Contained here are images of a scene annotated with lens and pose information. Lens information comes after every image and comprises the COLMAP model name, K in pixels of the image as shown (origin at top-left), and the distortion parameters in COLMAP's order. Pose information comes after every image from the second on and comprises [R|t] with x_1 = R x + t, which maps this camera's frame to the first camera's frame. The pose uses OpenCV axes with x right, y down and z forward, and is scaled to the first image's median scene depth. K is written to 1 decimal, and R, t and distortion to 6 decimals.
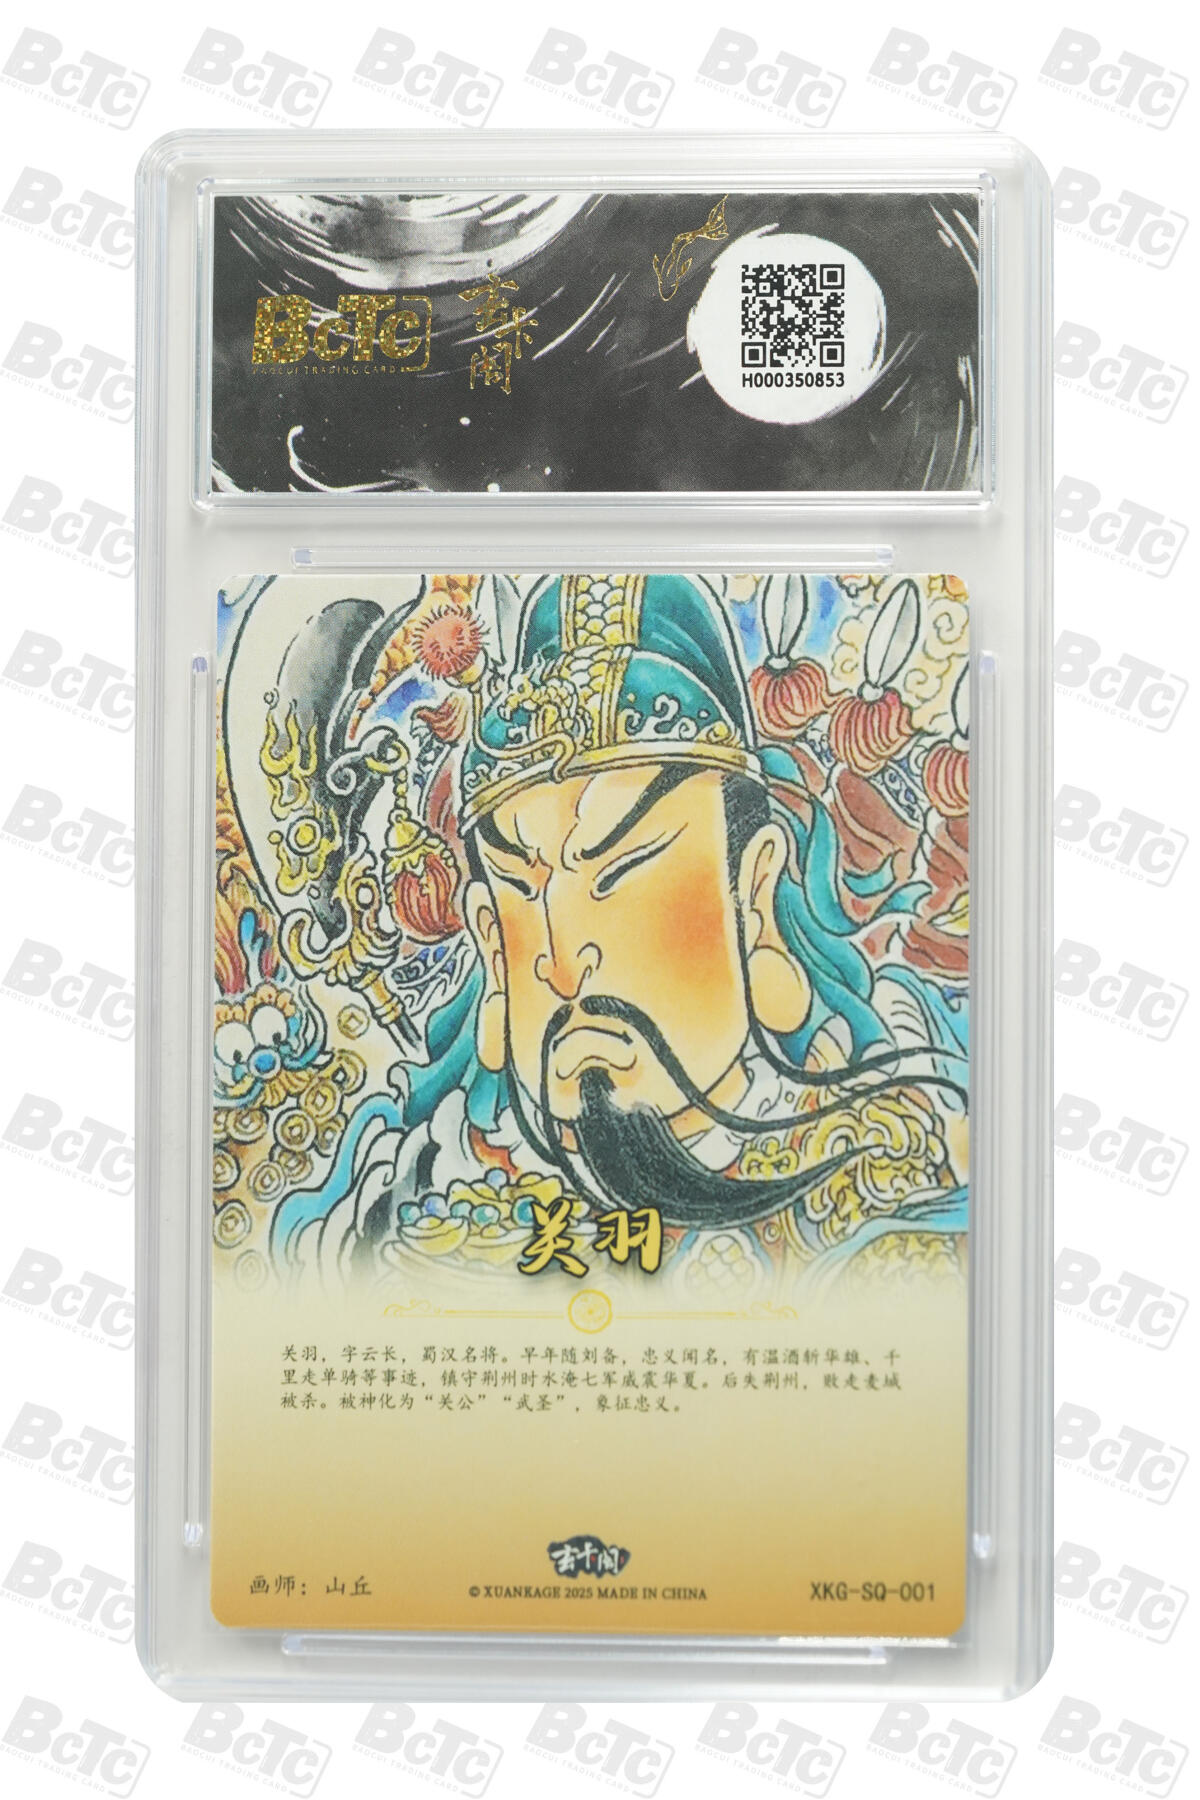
lens RADIAL K [[4638.4, 0, 623.5], [0, 4638.4, 906.2], [0, 0, 1]] dist [0.619409, 0.000000]
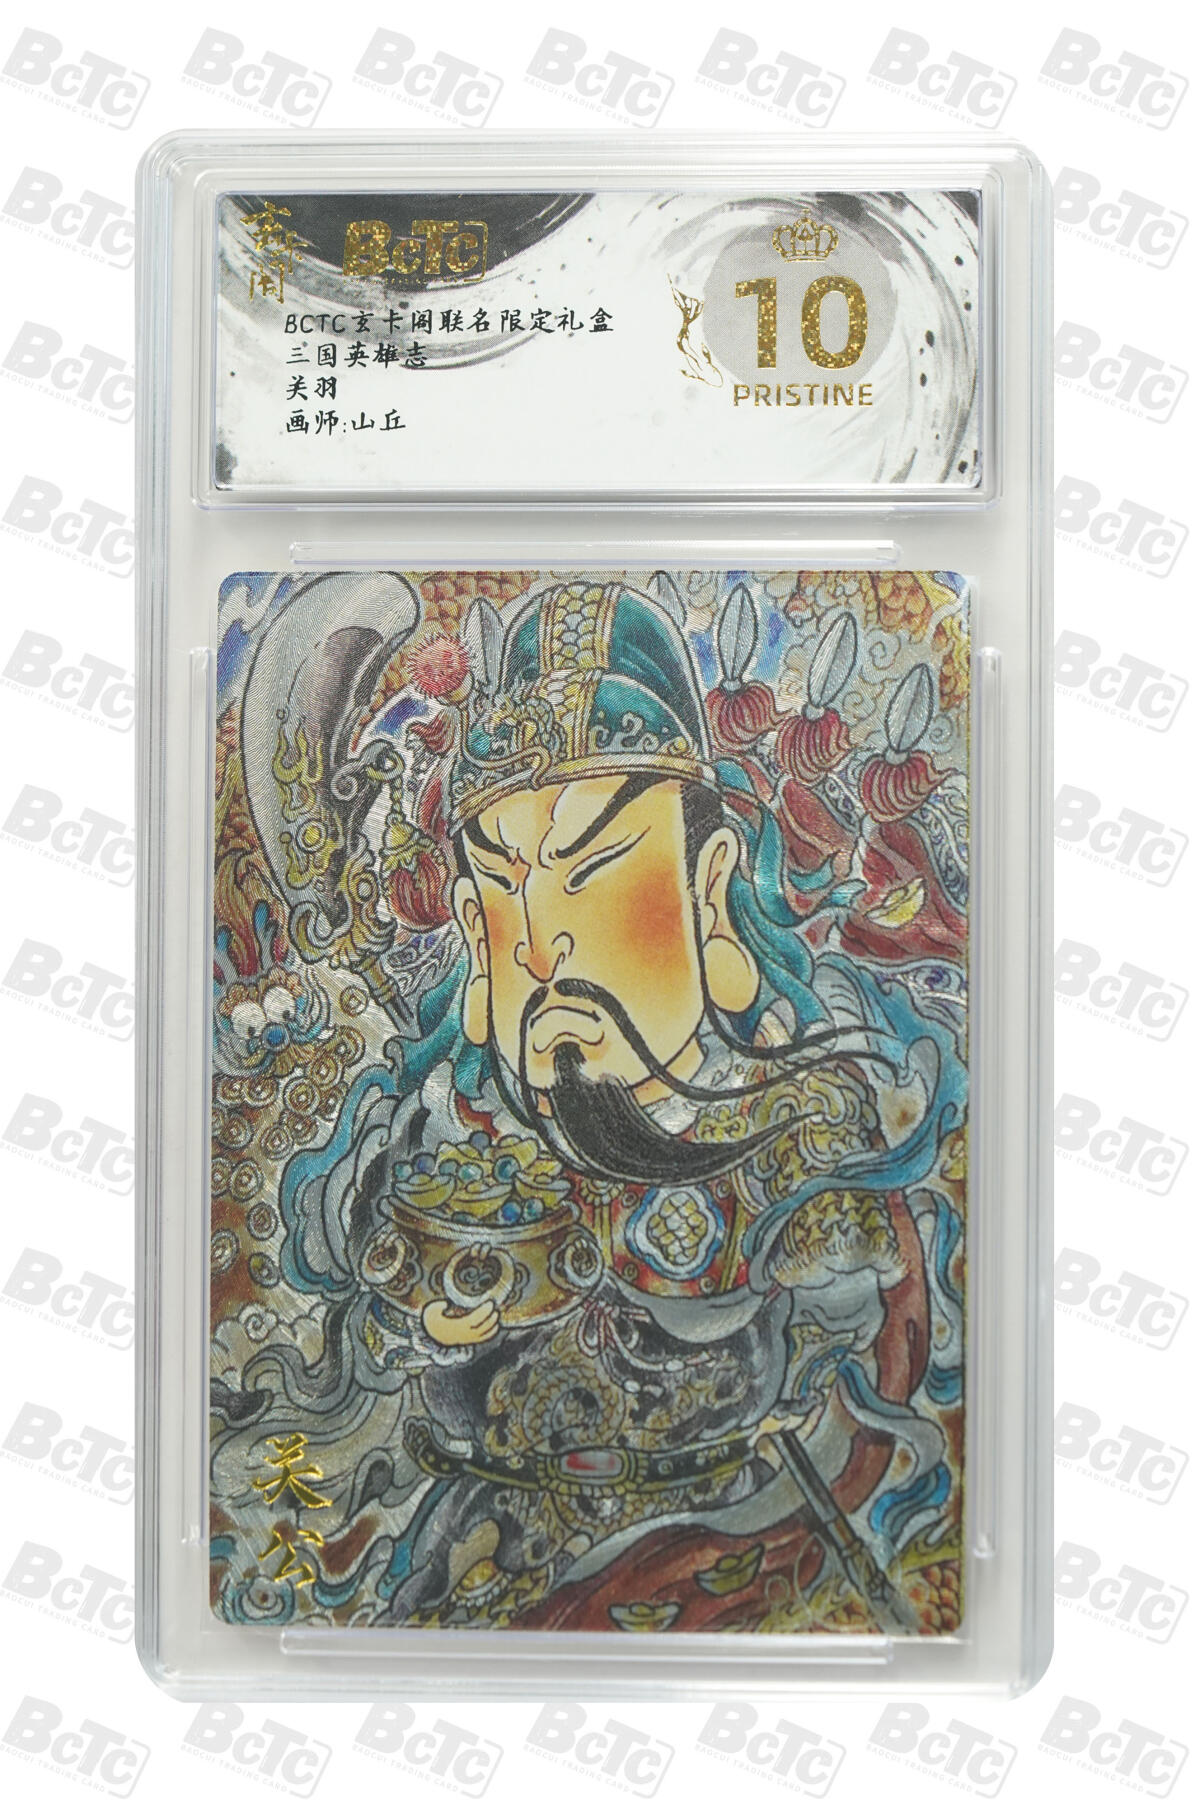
lens RADIAL K [[4638.4, 0, 605.8], [0, 4638.4, 895.9], [0, 0, 1]] dist [0.619409, 0.000000]
pose [[0.999953, 0.004371, 0.008668, -0.006791], [-0.004296, 0.999954, -0.008573, 0.008727], [-0.008705, 0.008535, 0.999926, -0.128606]]
